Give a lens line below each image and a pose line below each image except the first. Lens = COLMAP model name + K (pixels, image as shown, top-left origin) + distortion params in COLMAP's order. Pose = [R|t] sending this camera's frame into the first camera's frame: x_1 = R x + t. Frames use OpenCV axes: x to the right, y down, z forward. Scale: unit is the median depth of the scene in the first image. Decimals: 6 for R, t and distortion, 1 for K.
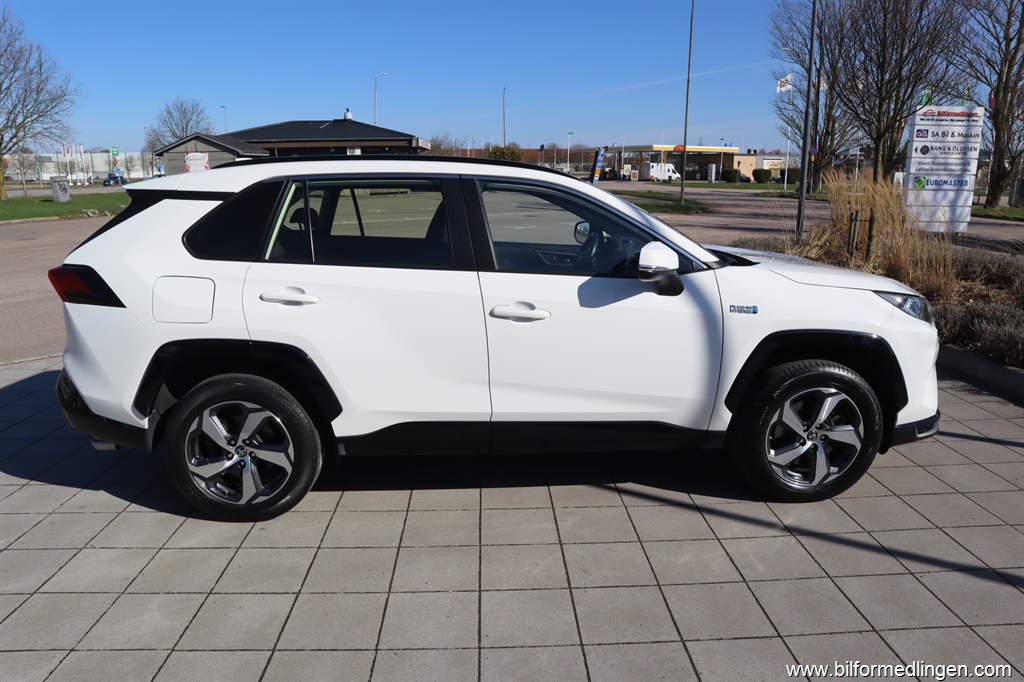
lens RADIAL K [[709.9, 0, 512.0], [0, 709.9, 341.0], [0, 0, 1]] dist [-0.119578, 0.074015]
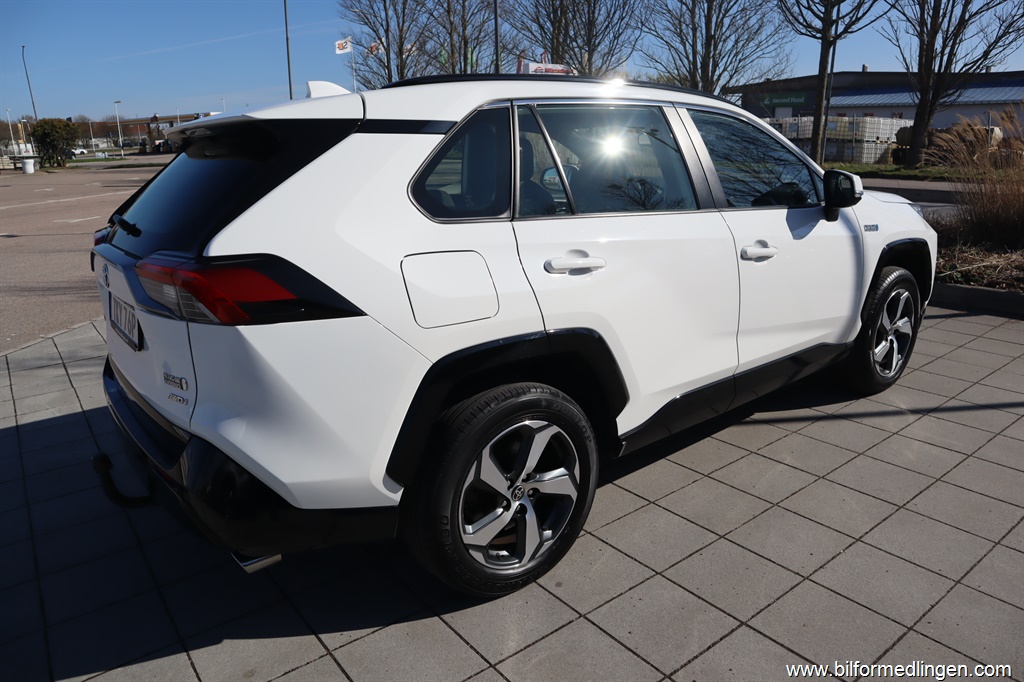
lens RADIAL K [[709.9, 0, 512.0], [0, 709.9, 341.0], [0, 0, 1]] dist [-0.119578, 0.074015]
pose [[0.817852, -0.184035, 0.545205, -0.763389], [0.158821, 0.982868, 0.093524, -0.061019], [-0.553076, 0.010101, 0.833069, 0.410487]]
